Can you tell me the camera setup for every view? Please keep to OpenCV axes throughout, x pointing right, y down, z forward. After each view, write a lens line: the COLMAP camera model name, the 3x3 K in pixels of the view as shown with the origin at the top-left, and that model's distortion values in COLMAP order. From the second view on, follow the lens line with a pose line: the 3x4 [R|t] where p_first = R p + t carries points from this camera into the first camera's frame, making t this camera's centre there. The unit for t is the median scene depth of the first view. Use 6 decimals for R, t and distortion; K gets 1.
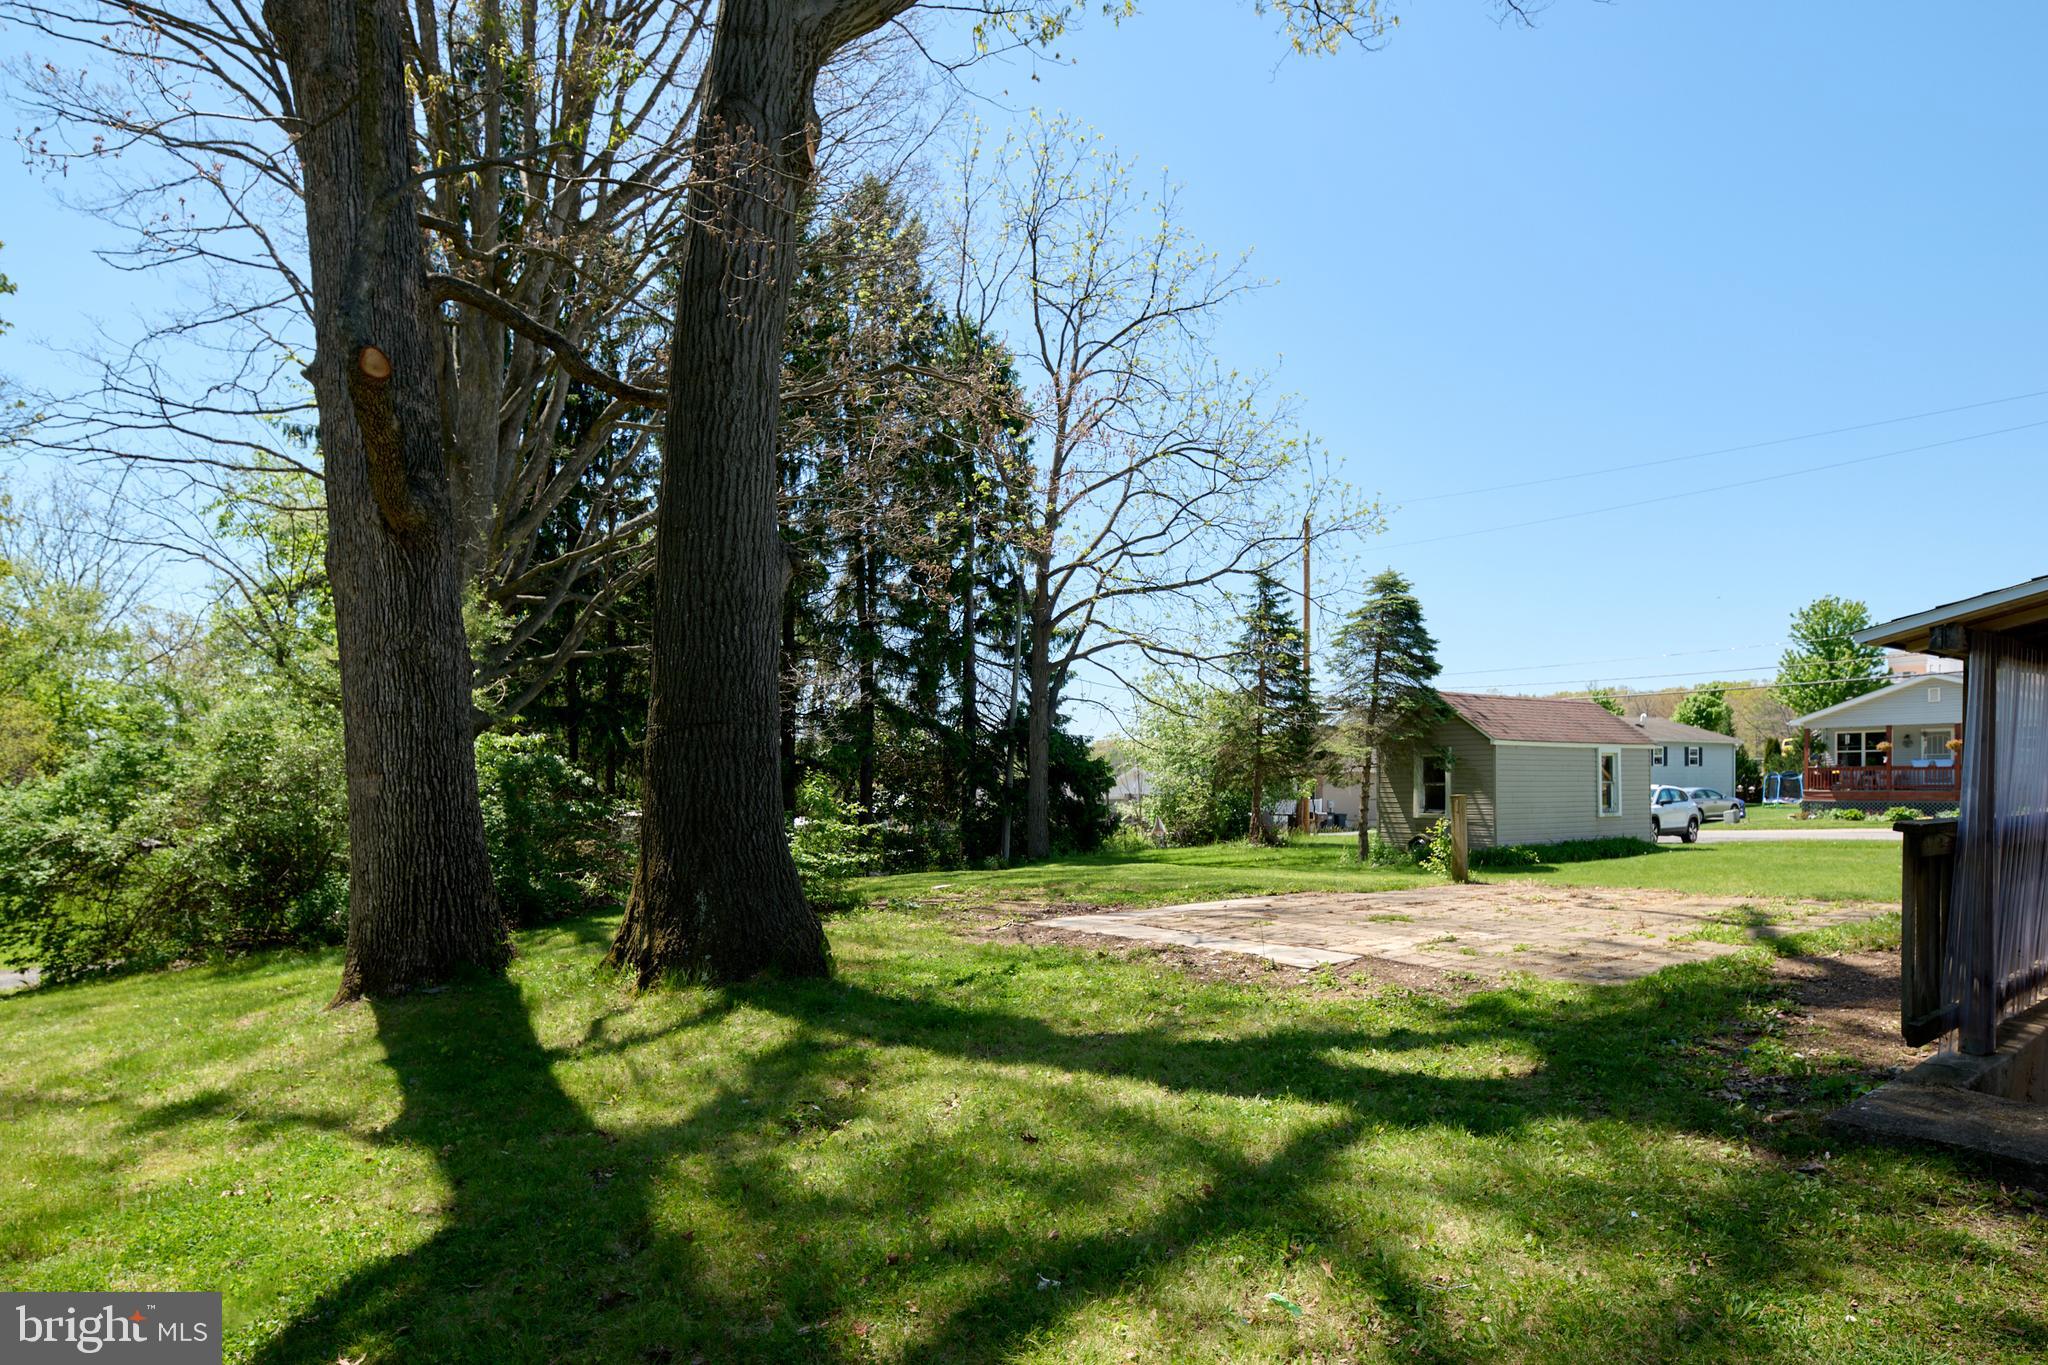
lens RADIAL K [[1150.2, 0, 1026.0], [0, 1150.2, 782.5], [0, 0, 1]] dist [-0.012609, -0.000540]
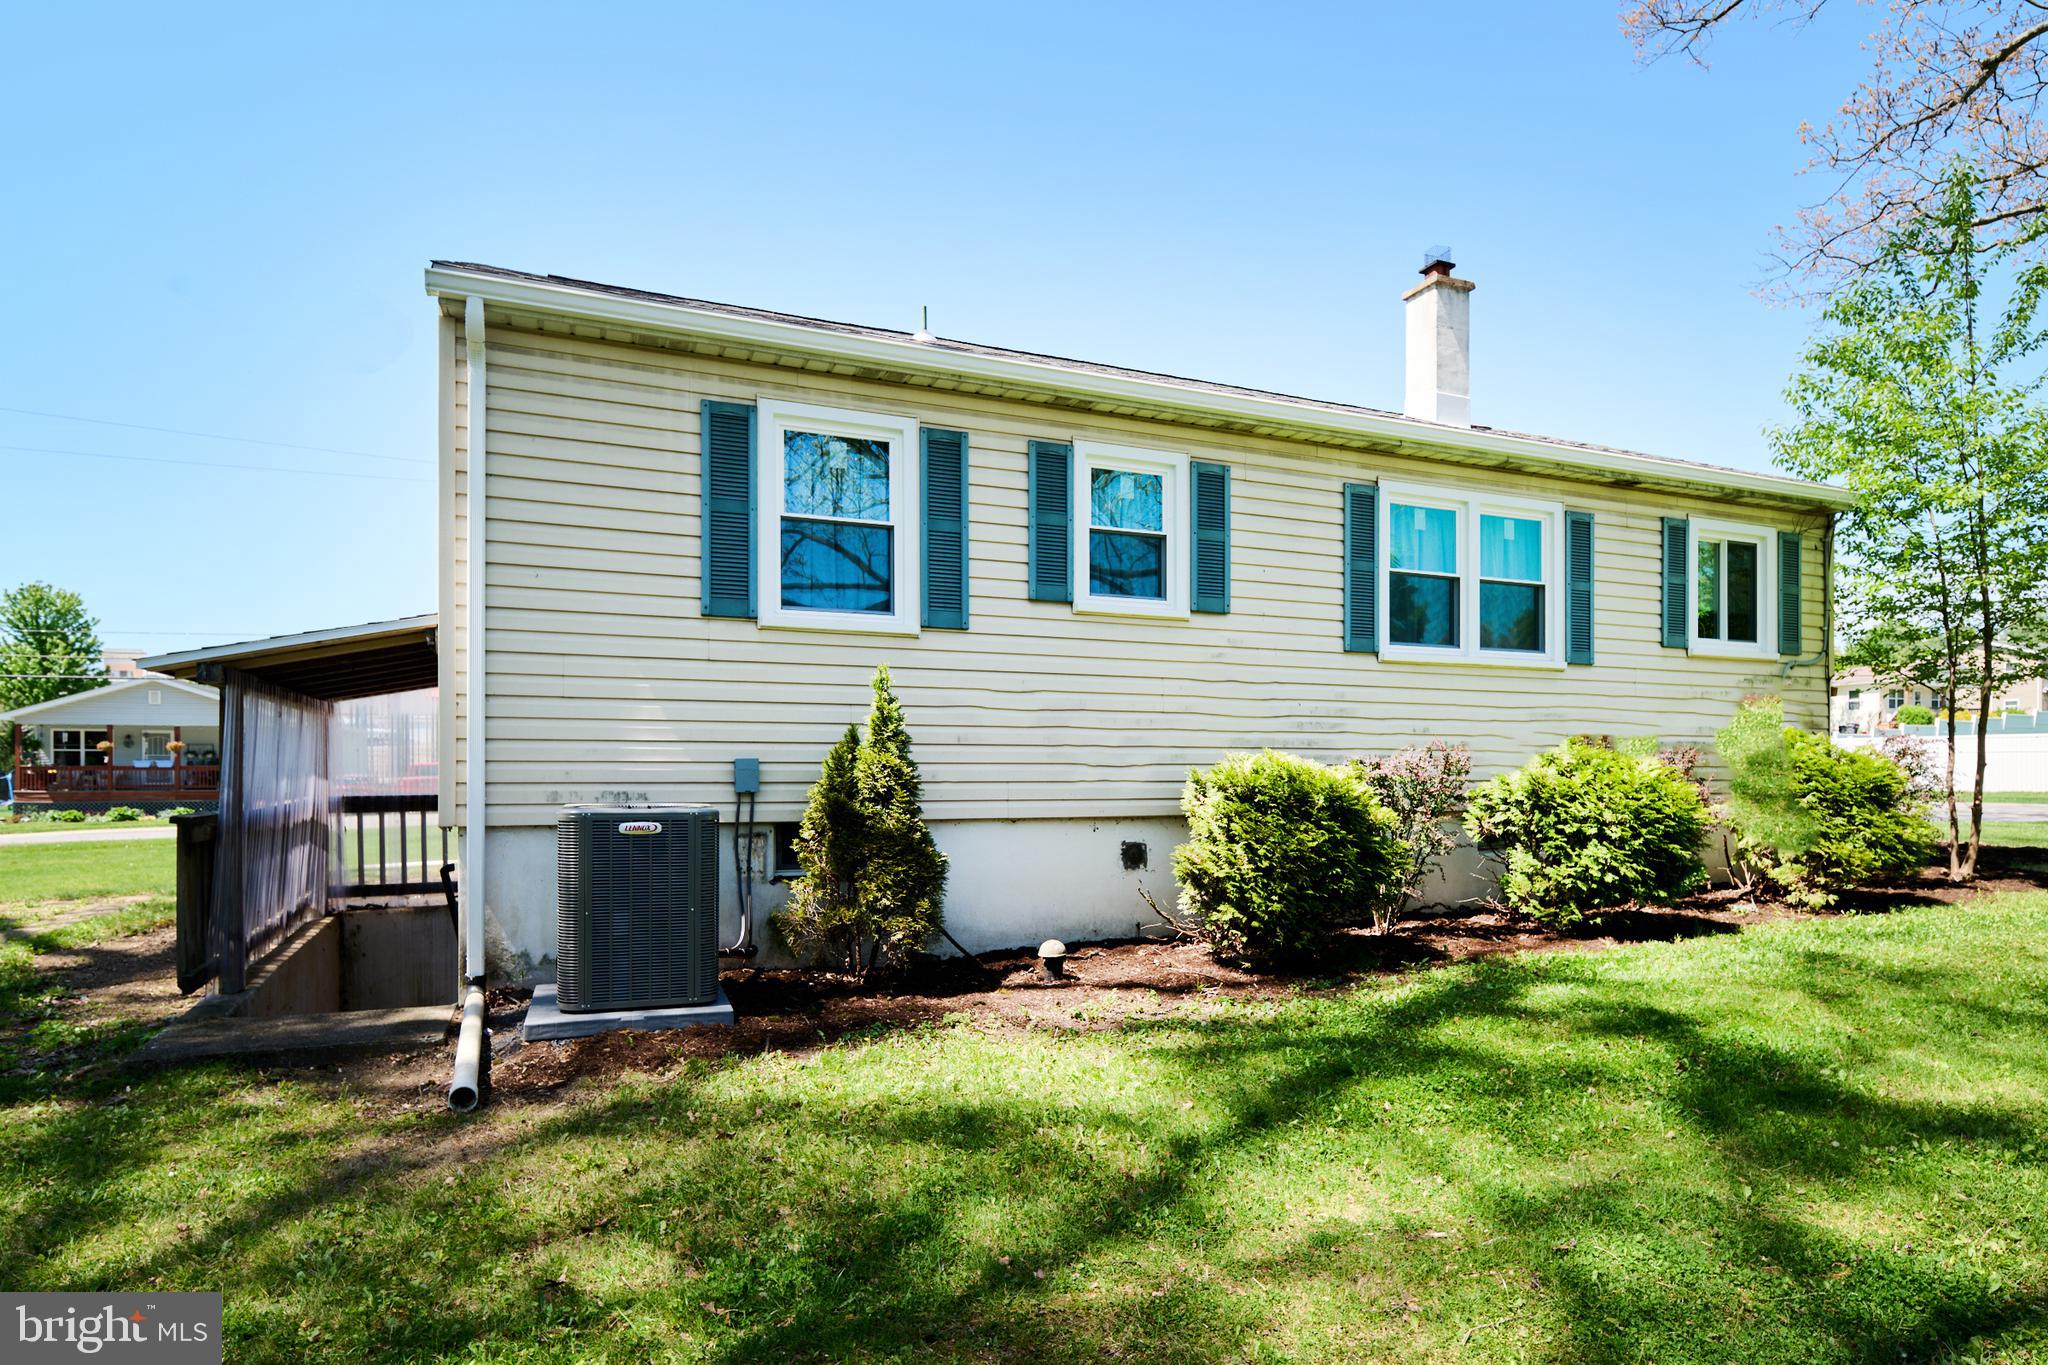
lens RADIAL K [[1150.2, 0, 1026.4], [0, 1150.2, 779.9], [0, 0, 1]] dist [-0.012609, -0.000540]
pose [[0.241382, 0.000075, 0.970430, -0.122679], [0.002001, 0.999998, -0.000574, -0.001898], [-0.970428, 0.002080, 0.241382, -0.113363]]
